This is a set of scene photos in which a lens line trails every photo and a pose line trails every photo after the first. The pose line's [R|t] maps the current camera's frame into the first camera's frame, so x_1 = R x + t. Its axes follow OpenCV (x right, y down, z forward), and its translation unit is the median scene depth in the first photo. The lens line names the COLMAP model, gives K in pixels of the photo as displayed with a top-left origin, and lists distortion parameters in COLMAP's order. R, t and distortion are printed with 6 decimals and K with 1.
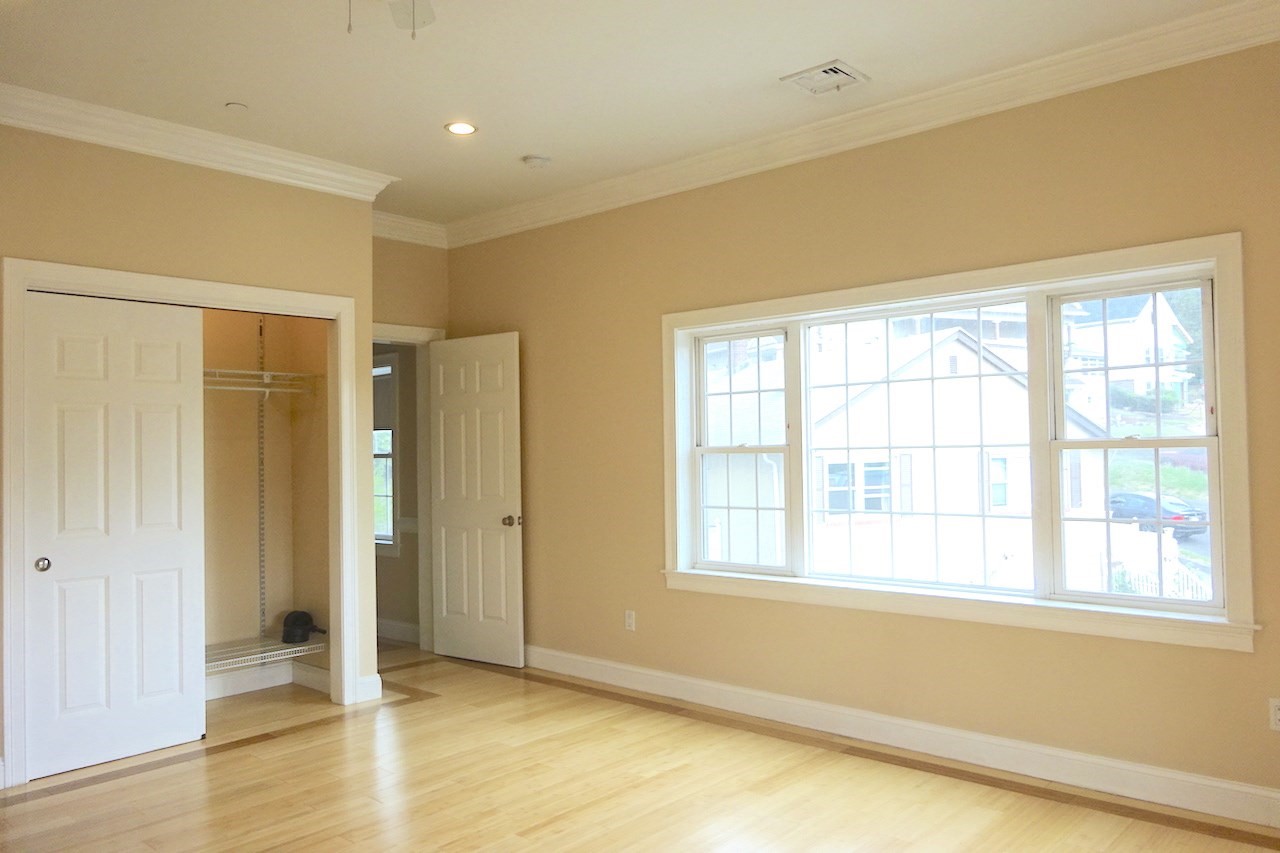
lens RADIAL K [[938.0, 0, 638.0], [0, 938.0, 426.9], [0, 0, 1]] dist [-0.001171, -0.004757]
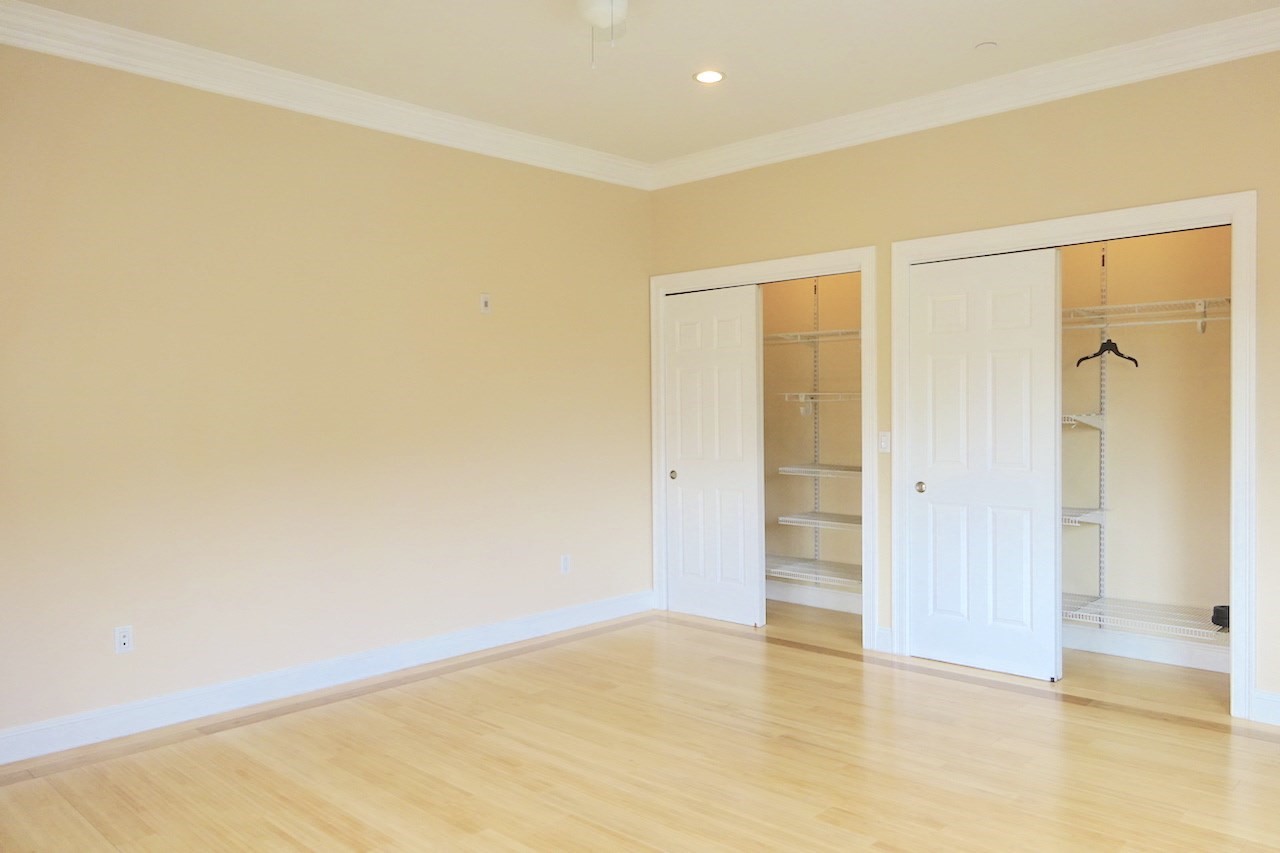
lens RADIAL K [[938.0, 0, 647.0], [0, 938.0, 430.8], [0, 0, 1]] dist [-0.001171, -0.004757]
pose [[-0.030951, 0.043636, -0.998568, 0.527104], [0.036575, 0.998427, 0.042497, 0.006475], [0.998851, -0.035208, -0.032499, 0.598276]]
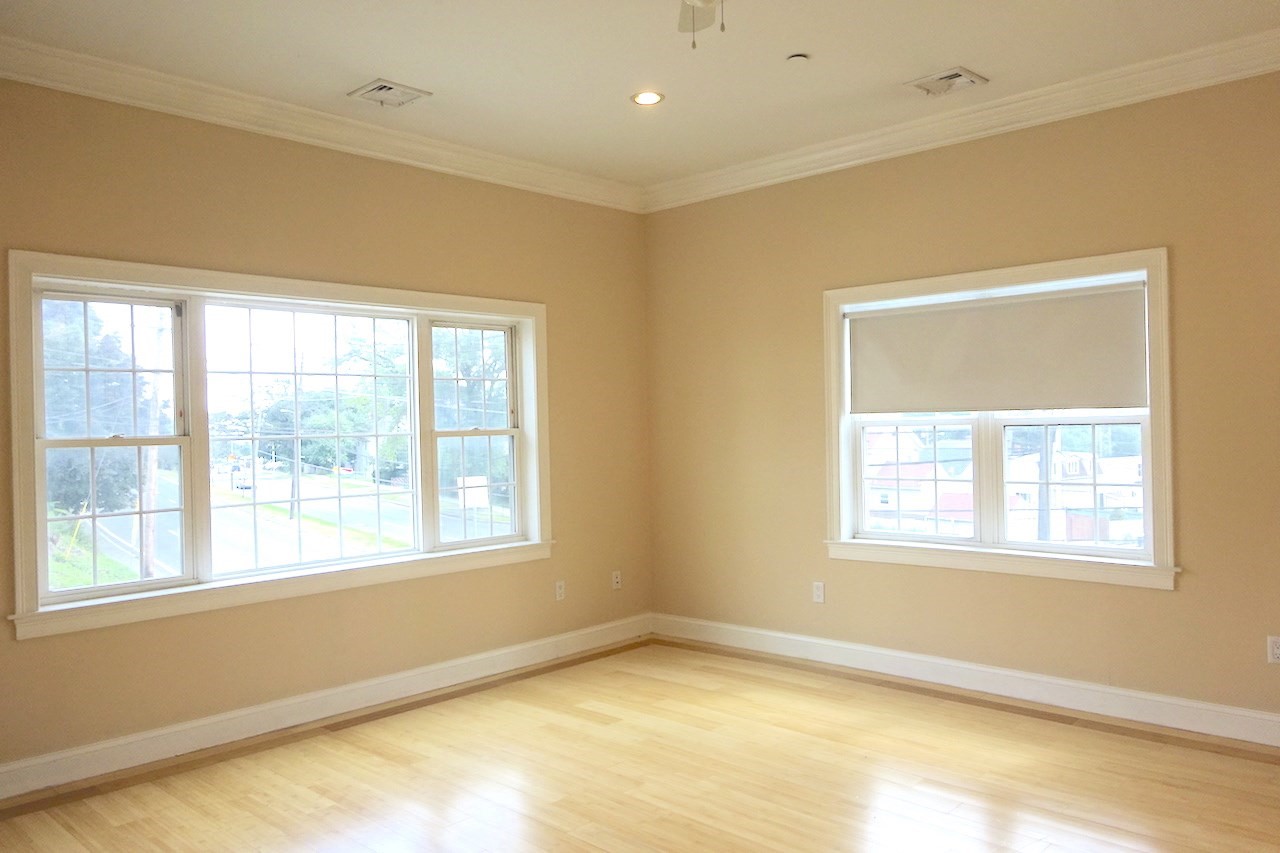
lens RADIAL K [[938.0, 0, 646.7], [0, 938.0, 429.7], [0, 0, 1]] dist [-0.001171, -0.004757]
pose [[0.020290, 0.011460, 0.999728, -0.735370], [-0.004667, 0.999925, -0.011367, 0.022704], [-0.999783, -0.004435, 0.020342, 0.575838]]
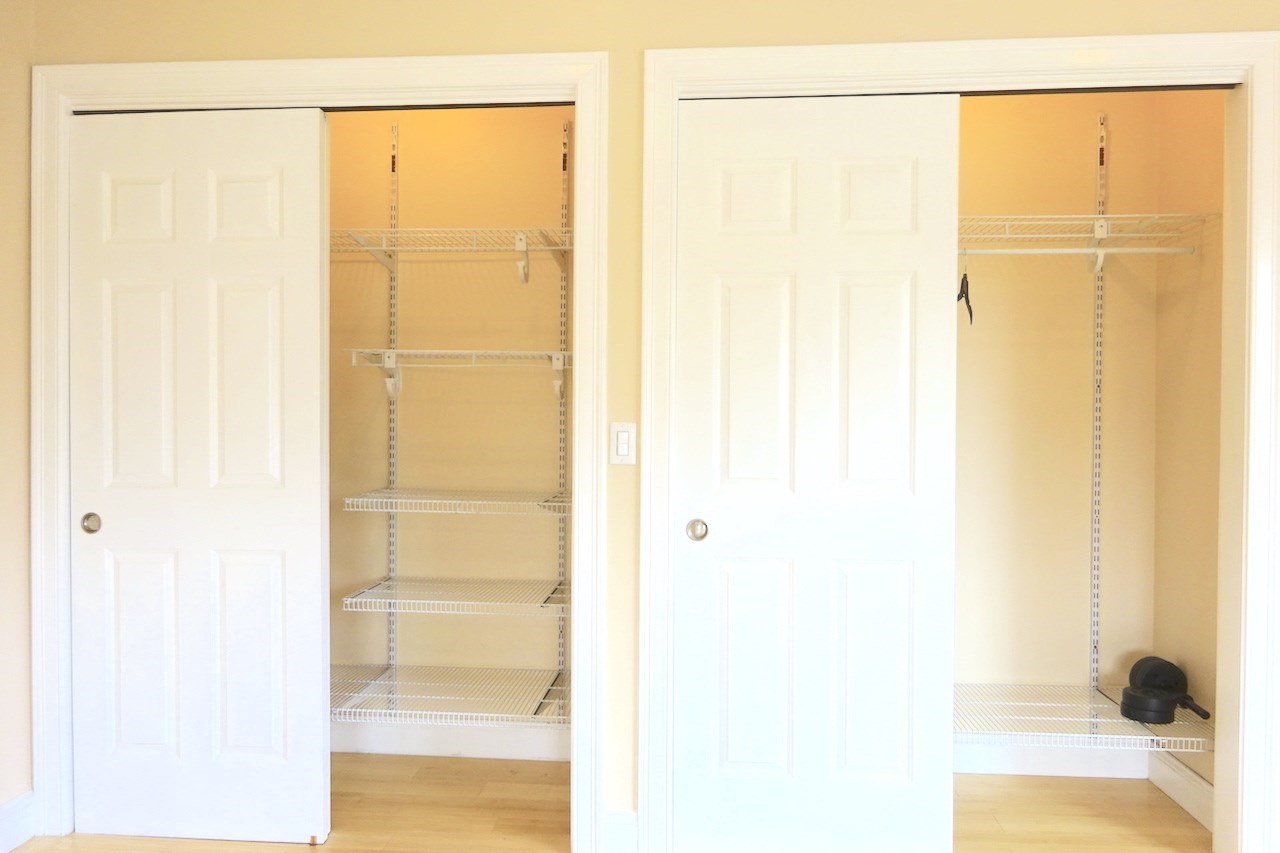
lens RADIAL K [[938.0, 0, 632.6], [0, 938.0, 429.4], [0, 0, 1]] dist [-0.001171, -0.004757]
pose [[0.597689, 0.032152, -0.801083, -0.133607], [0.004863, 0.999032, 0.043724, 0.044322], [0.801713, -0.030029, 0.596954, 0.513022]]
